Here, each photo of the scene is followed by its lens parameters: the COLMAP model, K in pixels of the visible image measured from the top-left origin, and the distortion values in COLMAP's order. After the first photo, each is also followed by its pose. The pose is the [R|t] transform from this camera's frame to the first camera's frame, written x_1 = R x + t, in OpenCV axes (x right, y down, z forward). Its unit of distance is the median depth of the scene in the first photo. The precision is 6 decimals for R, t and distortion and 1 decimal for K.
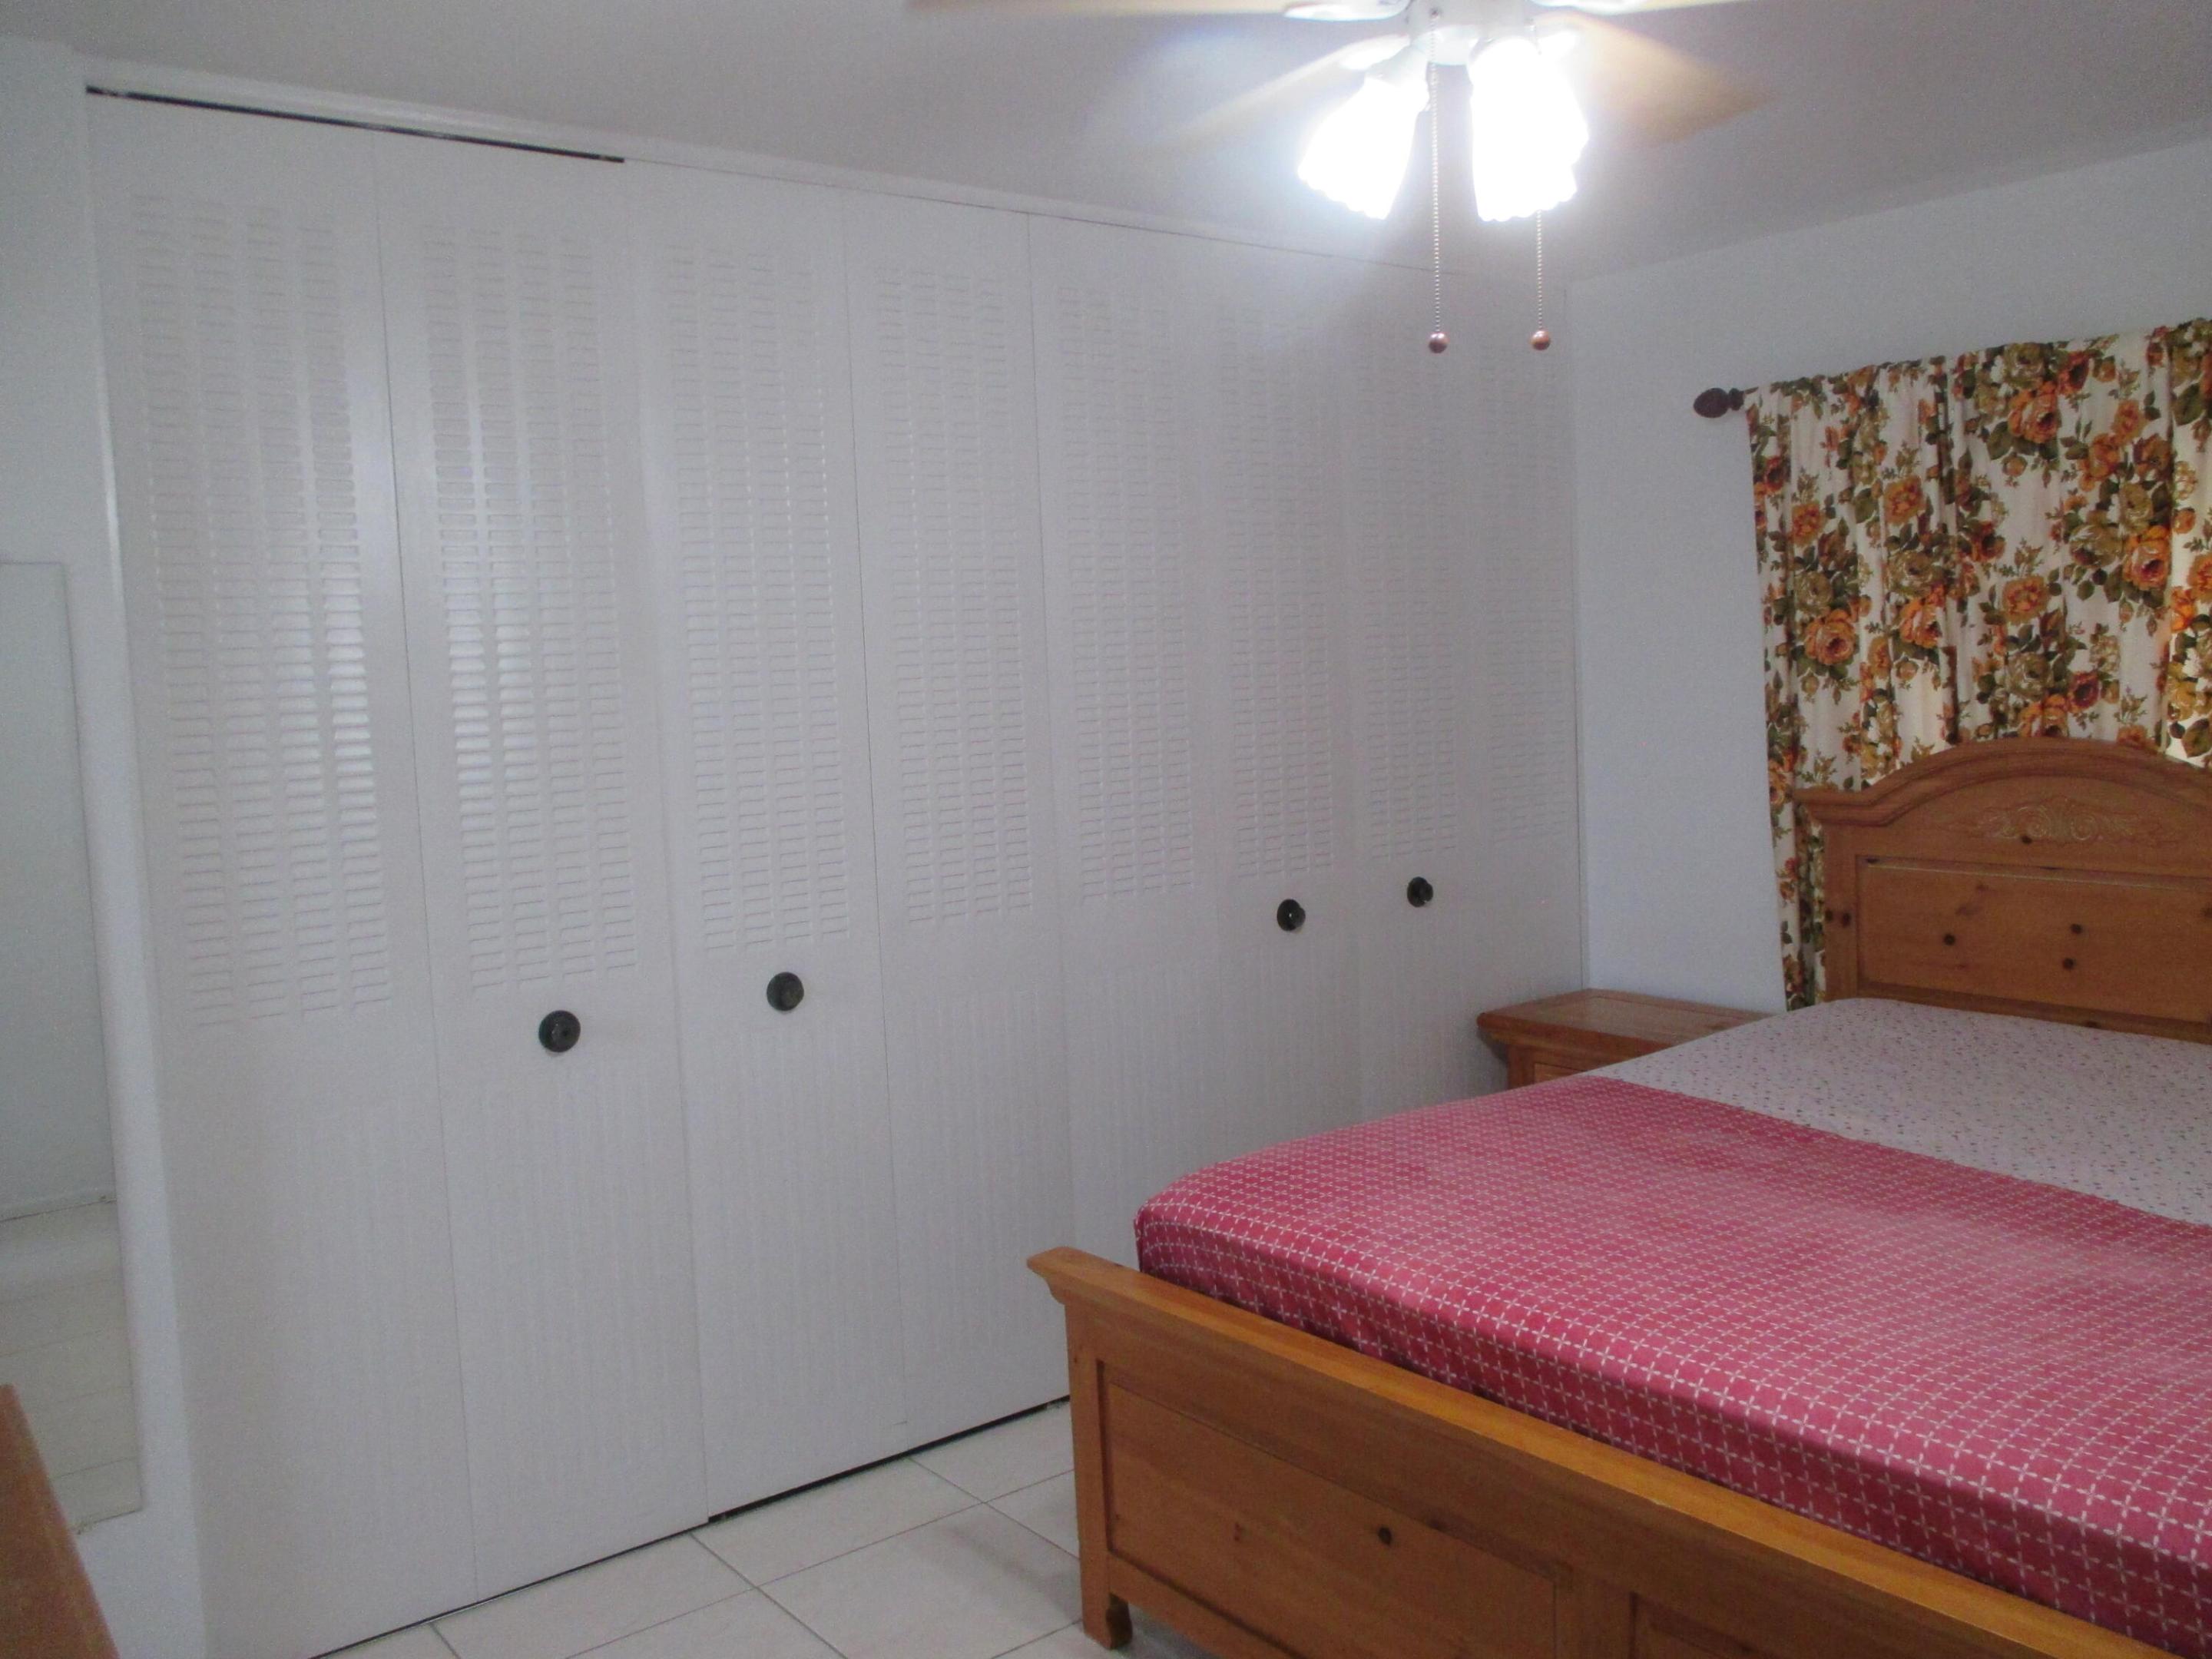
lens RADIAL K [[1858.0, 0, 1109.3], [0, 1858.0, 826.6], [0, 0, 1]] dist [-0.002541, -0.001106]
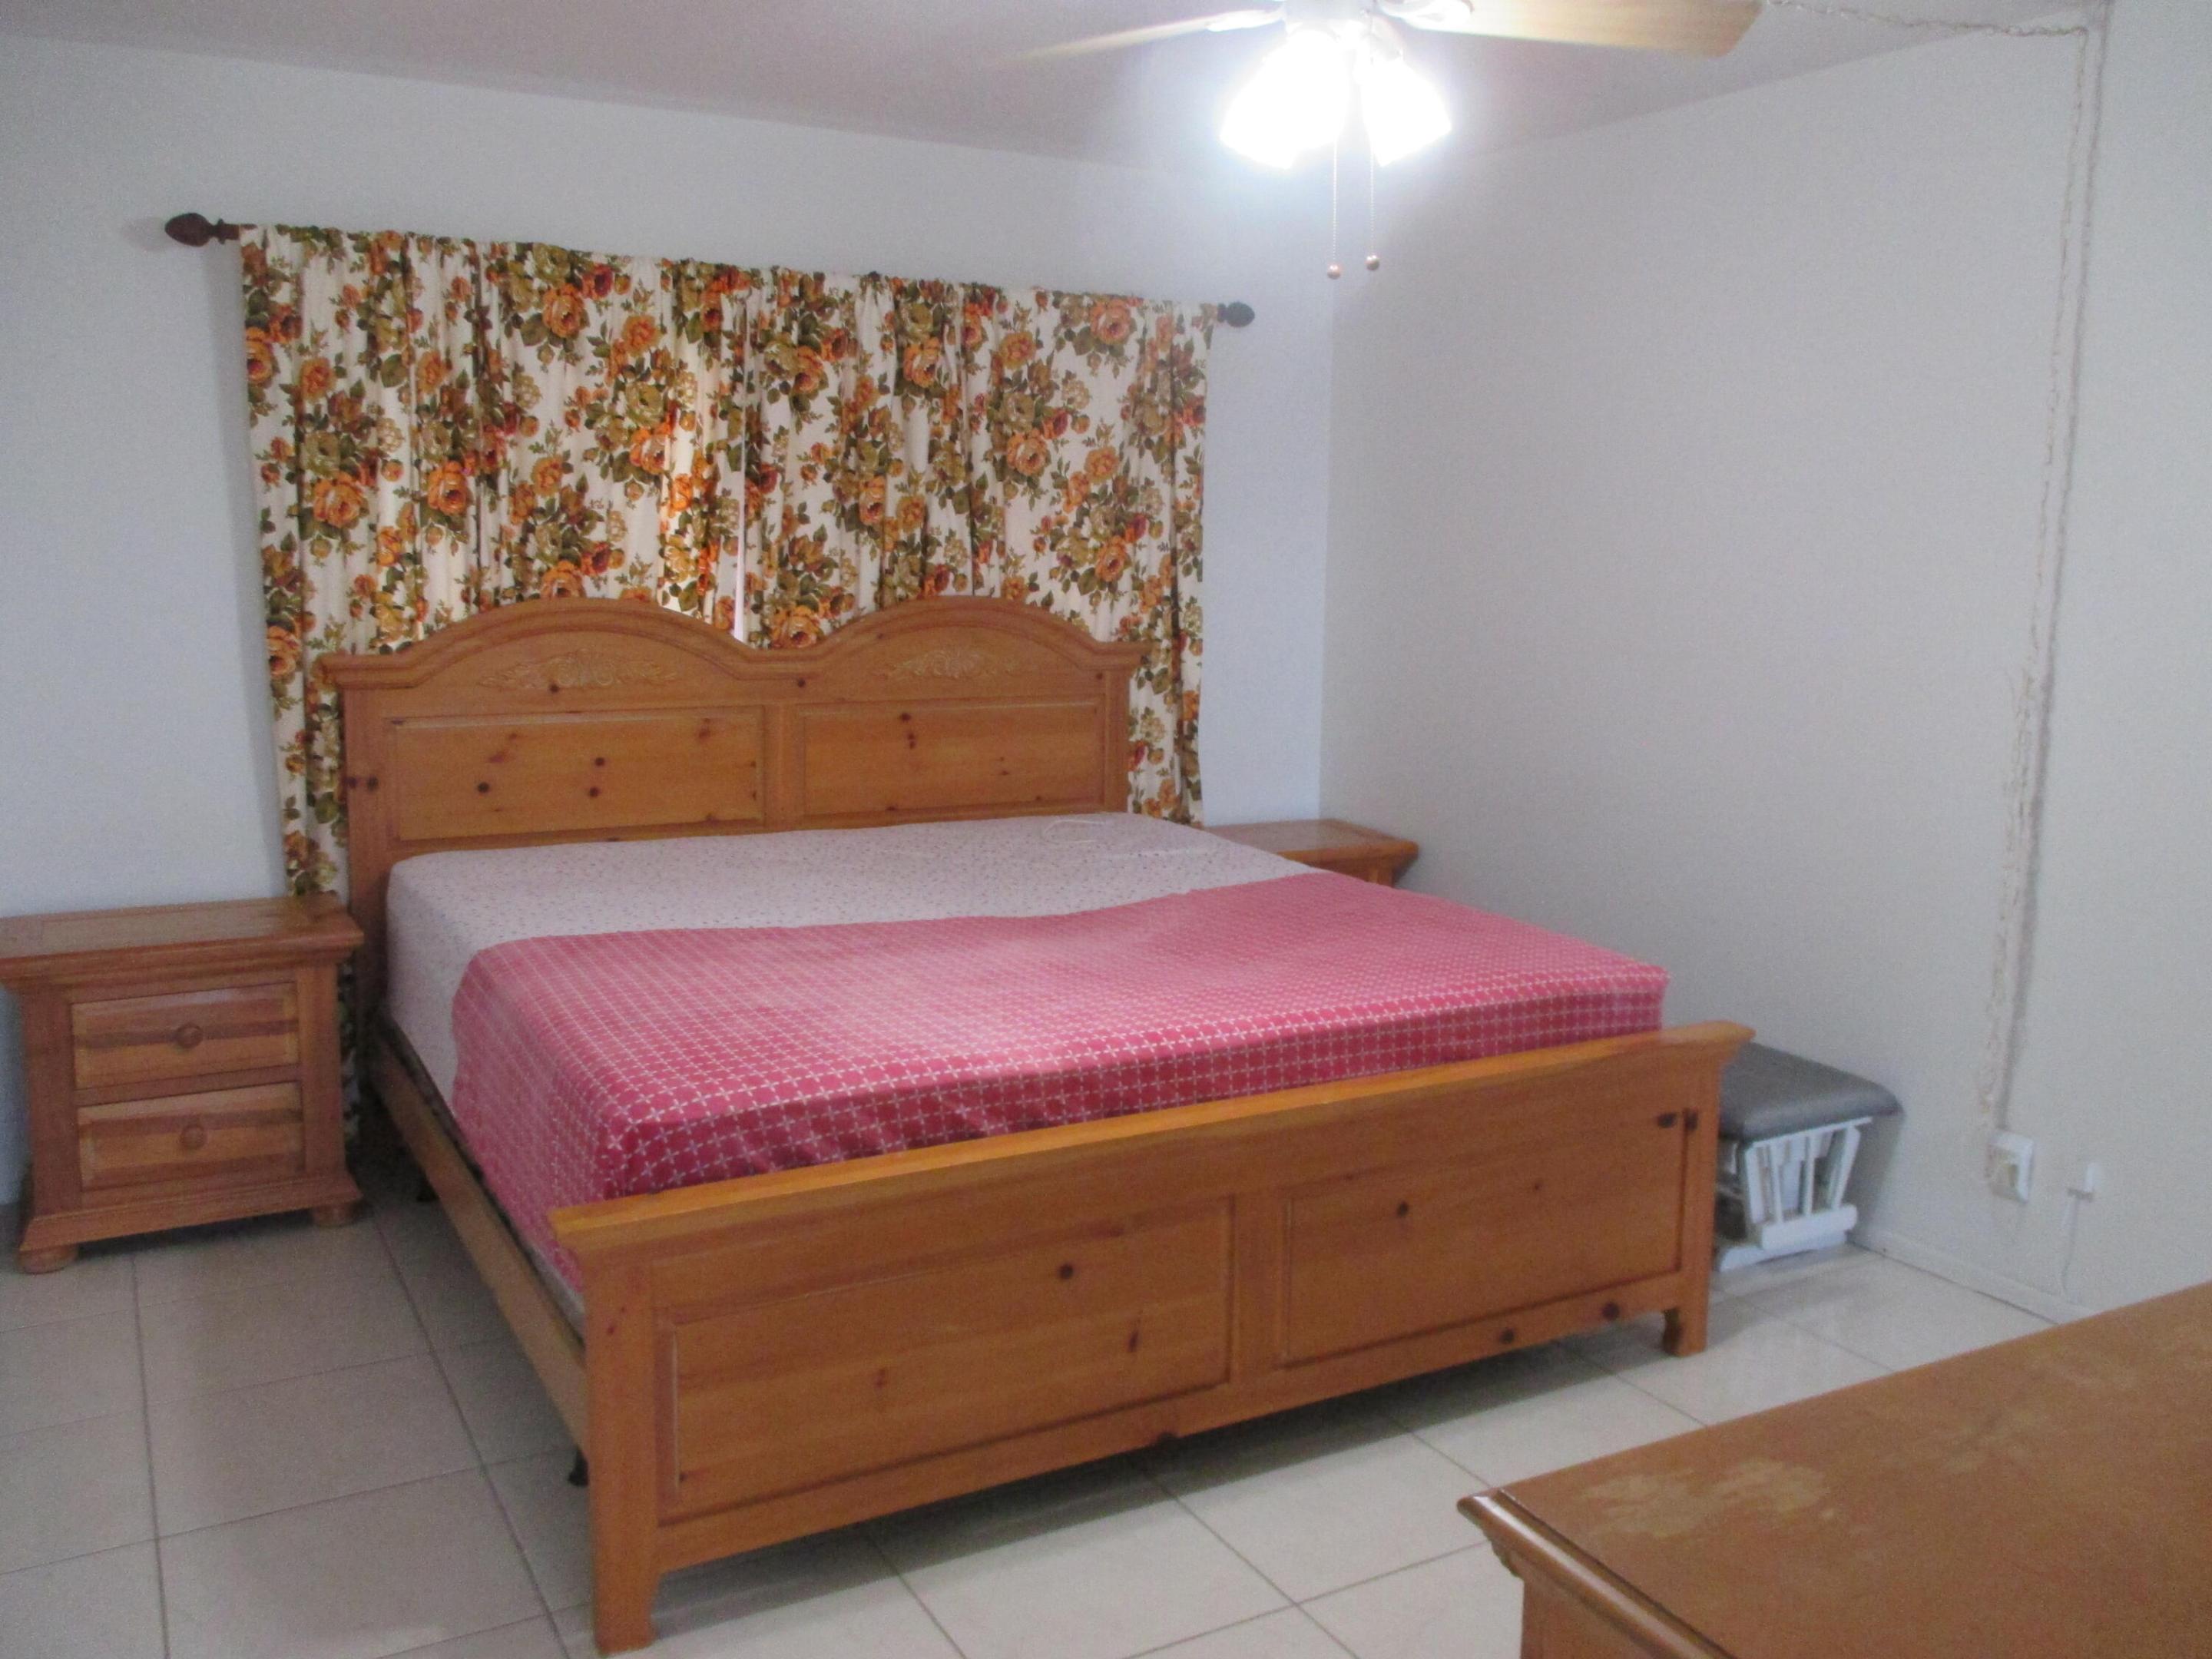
lens RADIAL K [[1858.0, 0, 1108.5], [0, 1858.0, 830.0], [0, 0, 1]] dist [-0.002541, -0.001106]
pose [[0.165091, -0.117860, 0.979211, -0.564602], [0.072450, 0.991601, 0.107137, -0.004300], [-0.983614, 0.053257, 0.172243, 0.464122]]
